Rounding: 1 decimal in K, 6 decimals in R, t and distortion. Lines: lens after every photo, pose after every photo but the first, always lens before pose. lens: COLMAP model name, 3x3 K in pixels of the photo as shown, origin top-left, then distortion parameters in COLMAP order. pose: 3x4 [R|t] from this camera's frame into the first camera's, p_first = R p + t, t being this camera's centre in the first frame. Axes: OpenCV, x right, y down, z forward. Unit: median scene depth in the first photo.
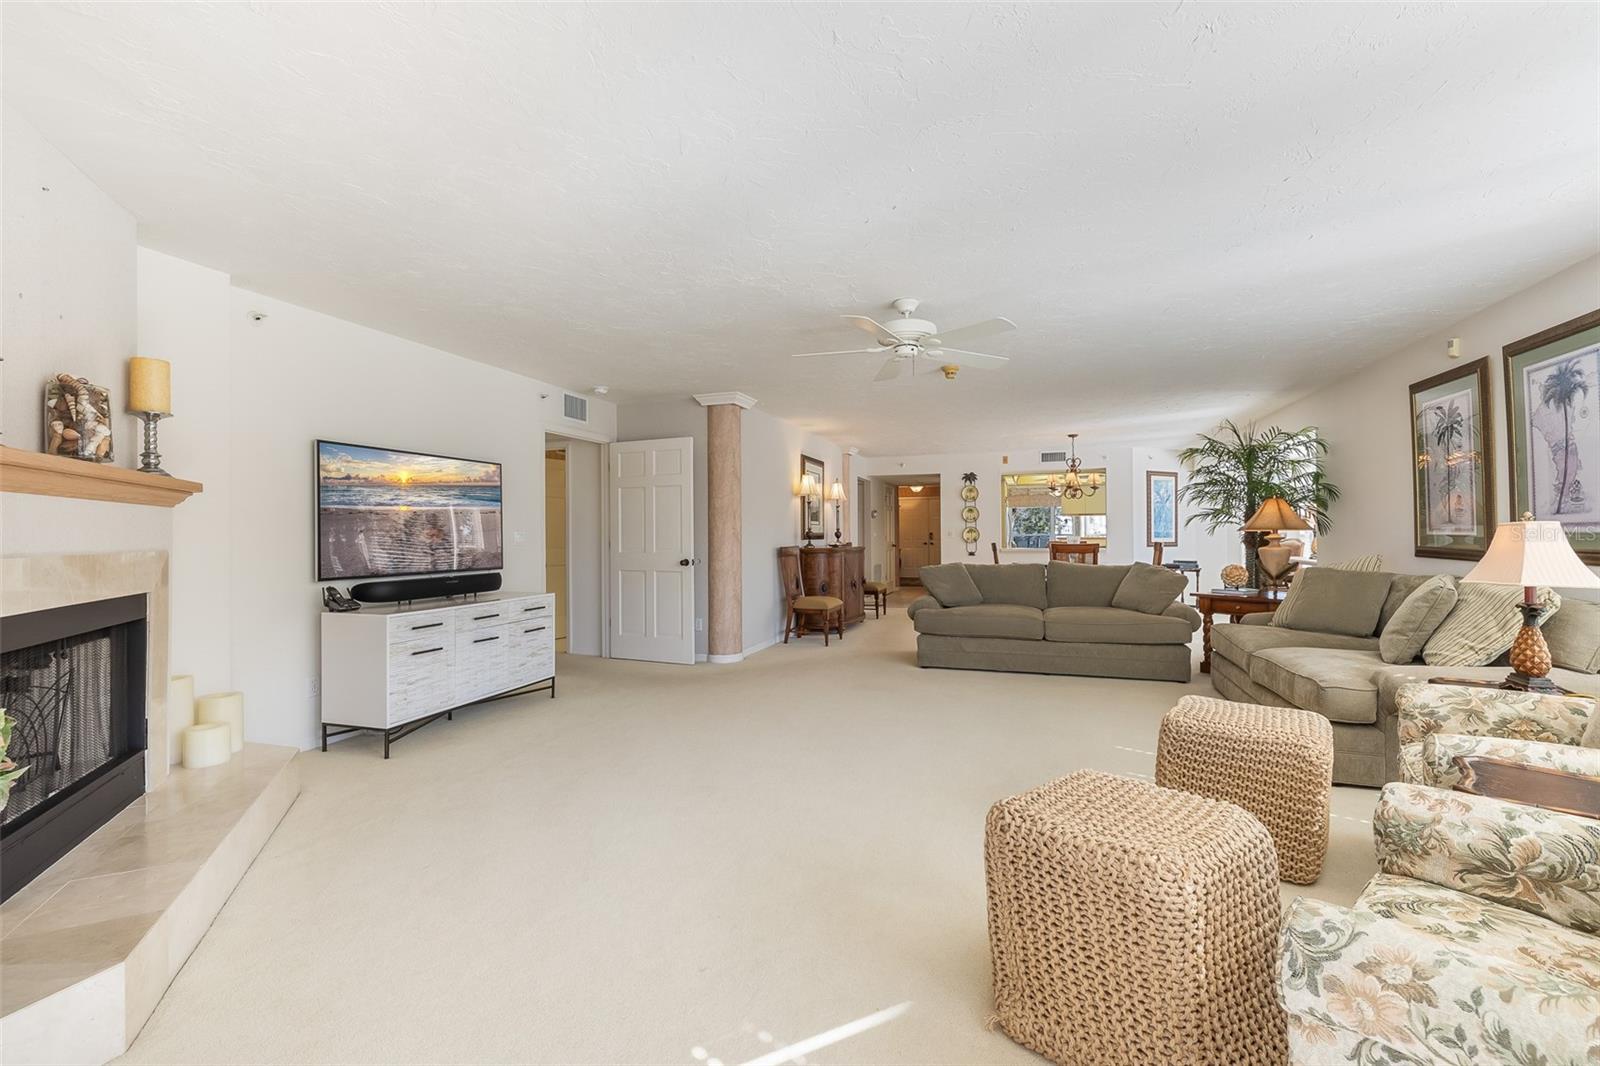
lens RADIAL K [[673.8, 0, 802.6], [0, 673.8, 526.1], [0, 0, 1]] dist [0.001373, 0.000011]
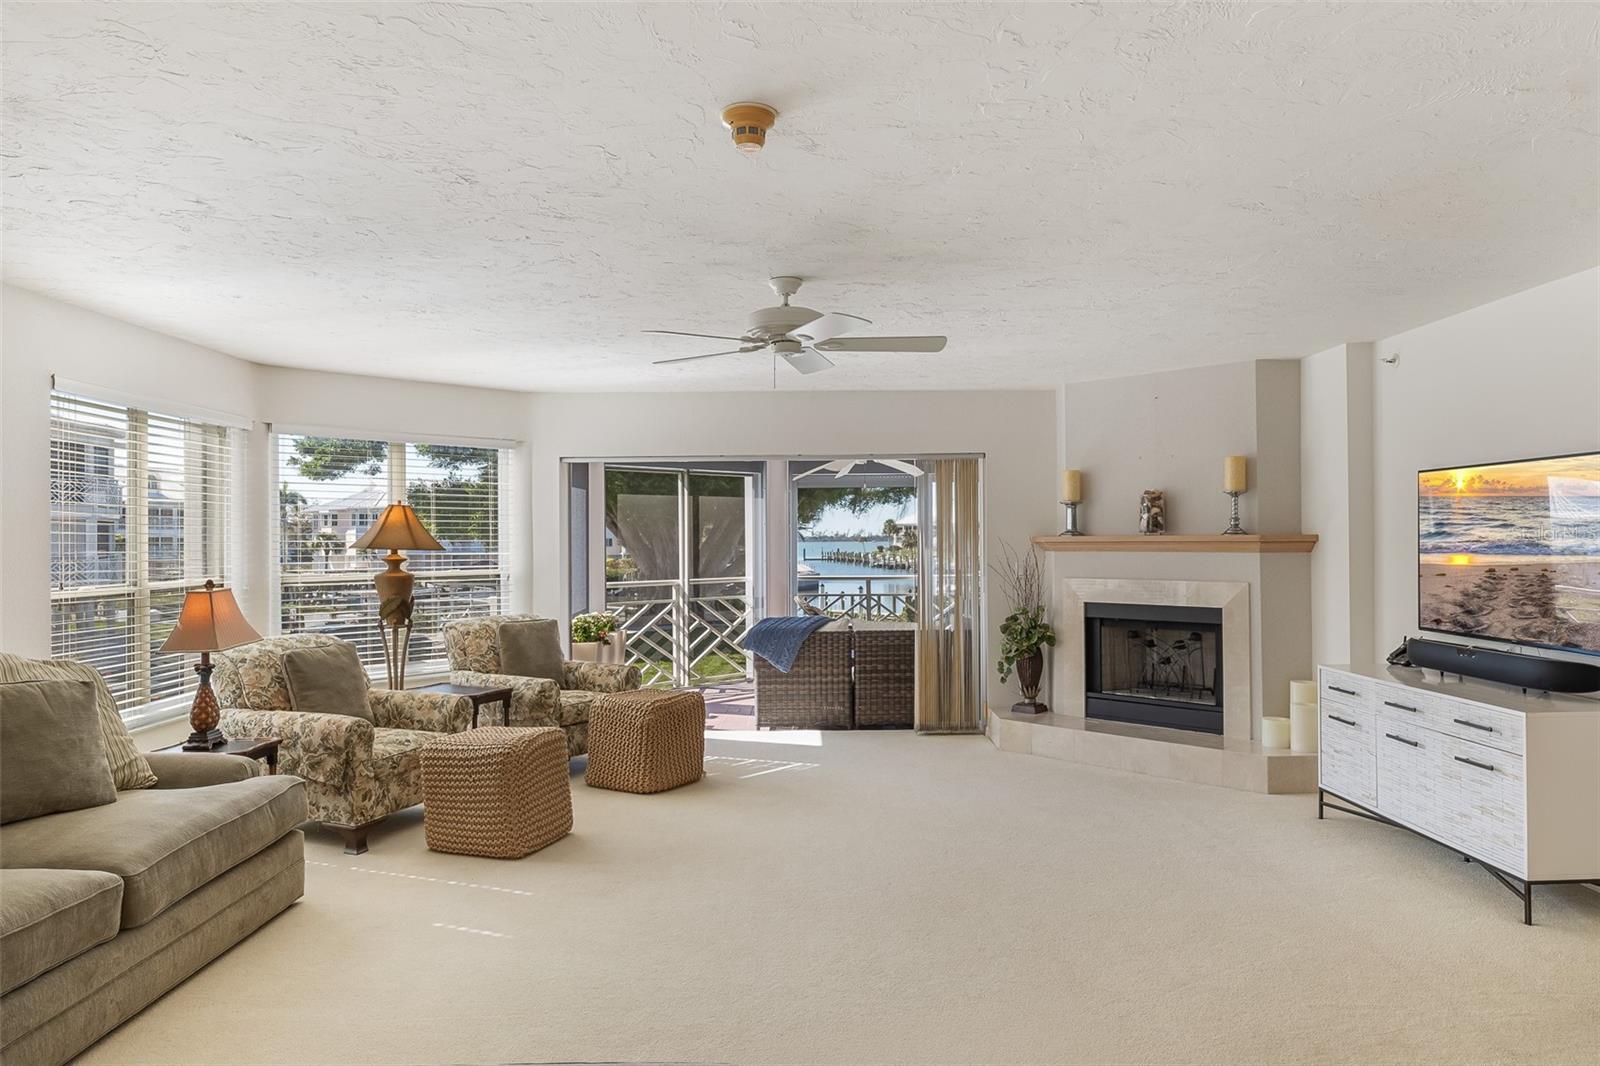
lens RADIAL K [[1013.0, 0, 807.1], [0, 1013.0, 532.2], [0, 0, 1]] dist [-0.009817, -0.000703]
pose [[-0.944772, 0.010029, -0.327574, 0.316814], [0.015624, 0.999773, -0.014452, -0.026408], [0.327355, -0.018772, -0.944715, 1.309384]]
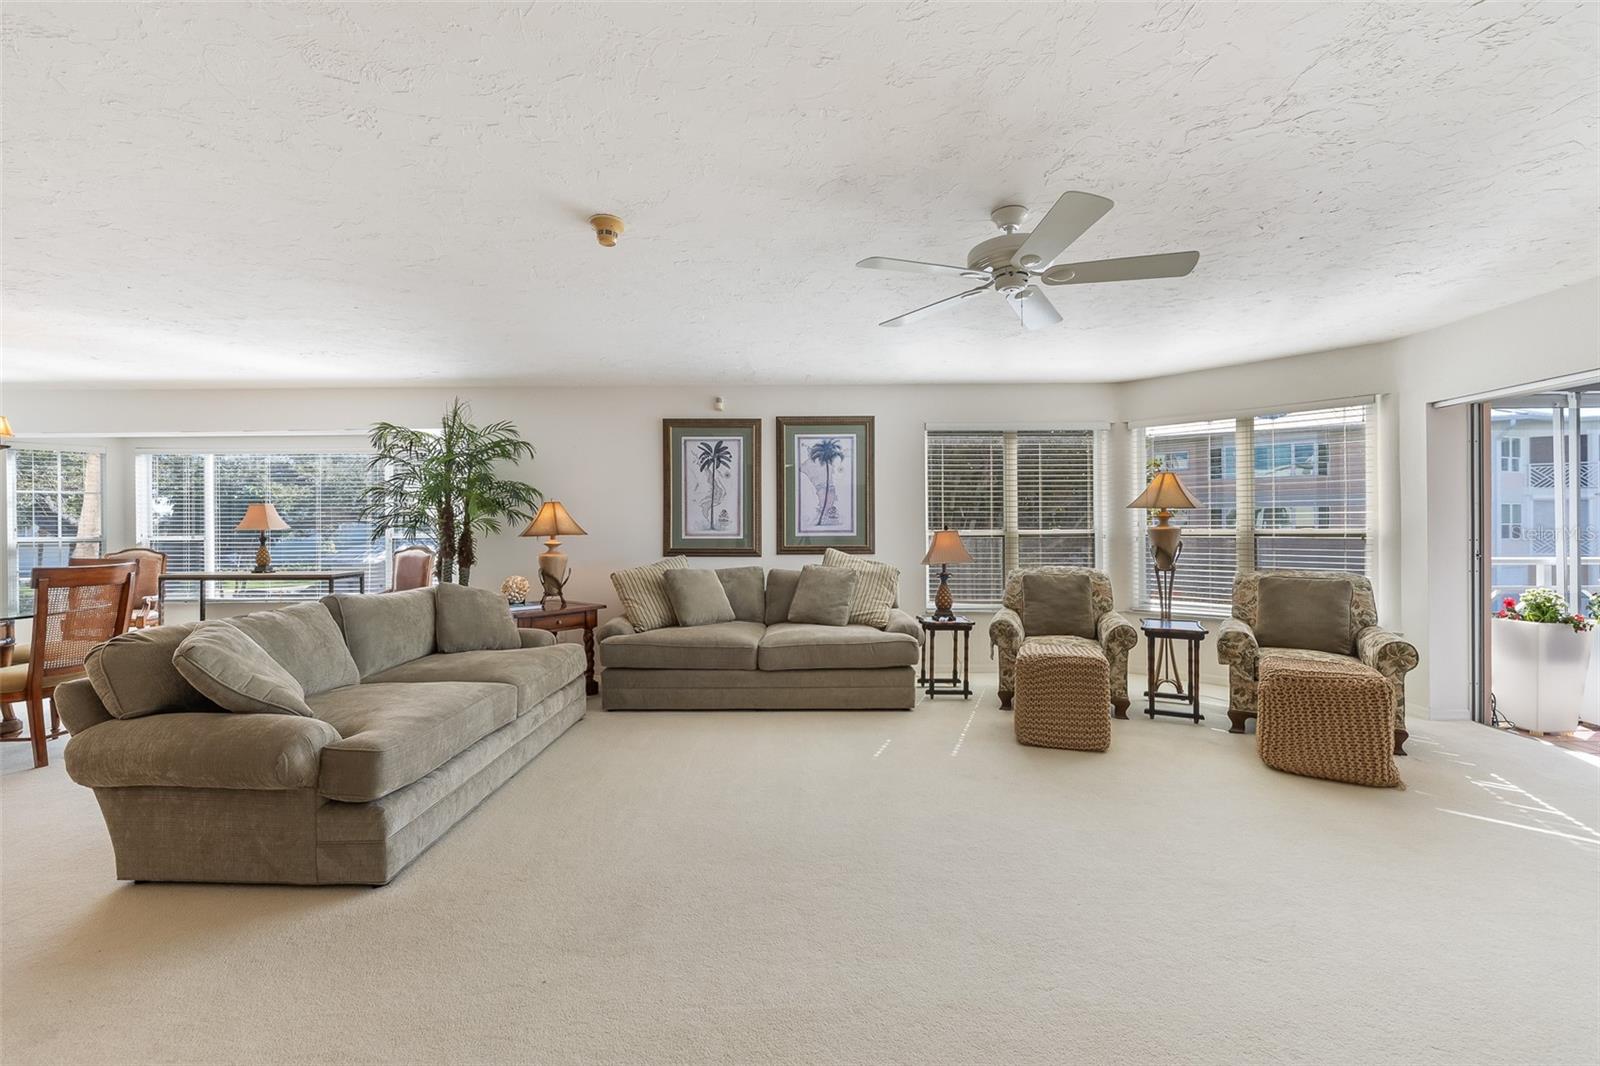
lens RADIAL K [[673.8, 0, 802.6], [0, 673.8, 526.1], [0, 0, 1]] dist [0.001373, 0.000011]
pose [[-0.318424, 0.012970, 0.947860, -0.286258], [-0.002666, 0.999890, -0.014578, 0.005475], [-0.947945, -0.007169, -0.318354, 0.915733]]
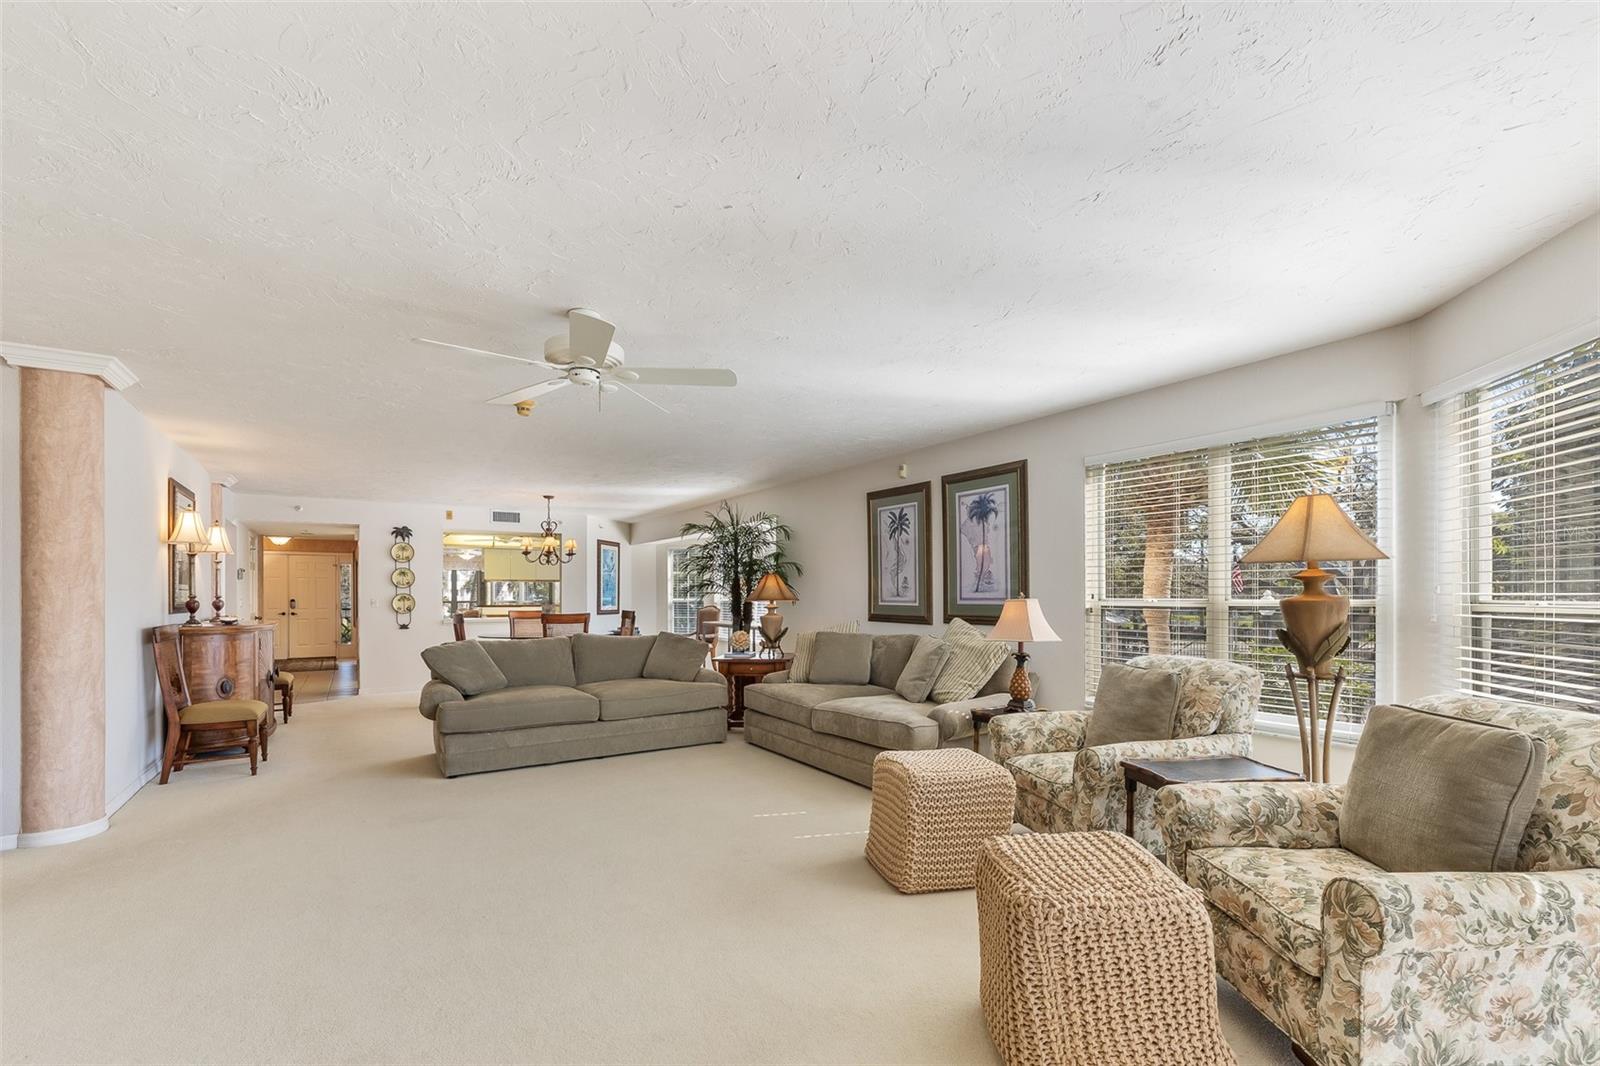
lens RADIAL K [[701.0, 0, 806.5], [0, 701.0, 591.9], [0, 0, 1]] dist [-0.000637, -0.000134]
pose [[0.618088, 0.008568, 0.786063, -0.210409], [-0.009707, 0.999948, -0.003267, -0.005604], [-0.786049, -0.005611, 0.618138, 0.186668]]
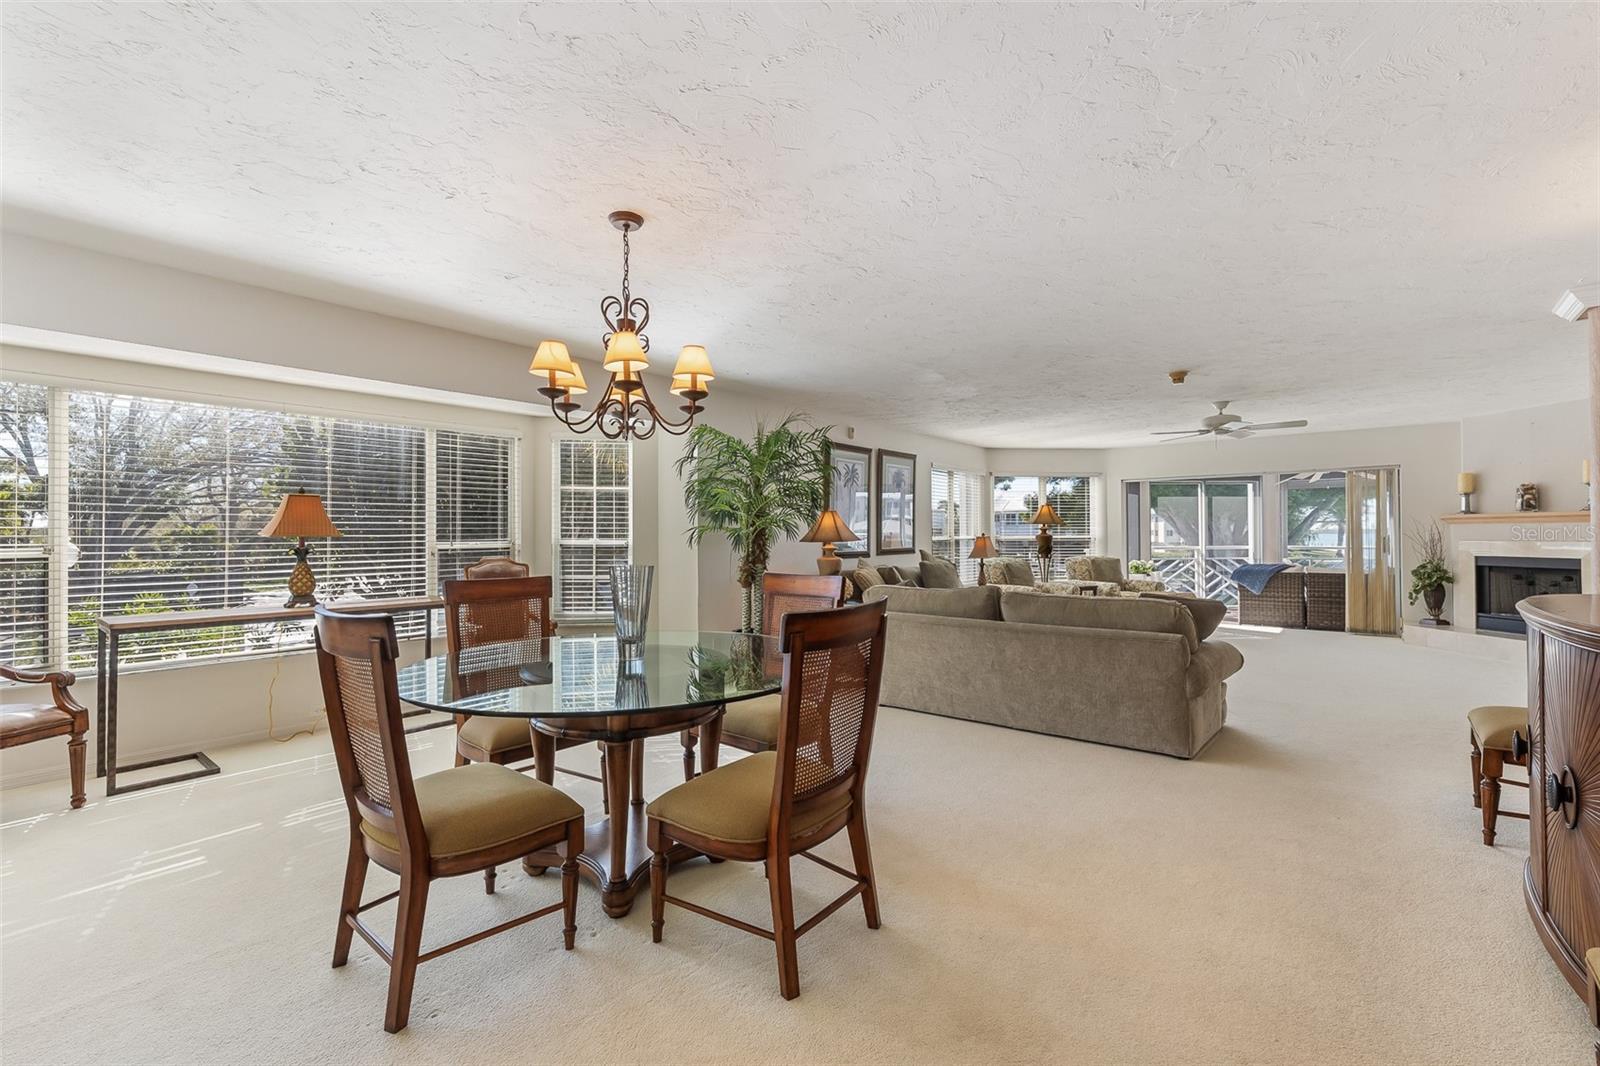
lens RADIAL K [[690.9, 0, 801.3], [0, 690.9, 528.0], [0, 0, 1]] dist [0.001316, -0.000147]
pose [[-0.939015, 0.014647, 0.343563, 0.353016], [0.008011, 0.999753, -0.020726, 0.006885], [-0.343782, -0.016710, -0.938901, 1.906797]]
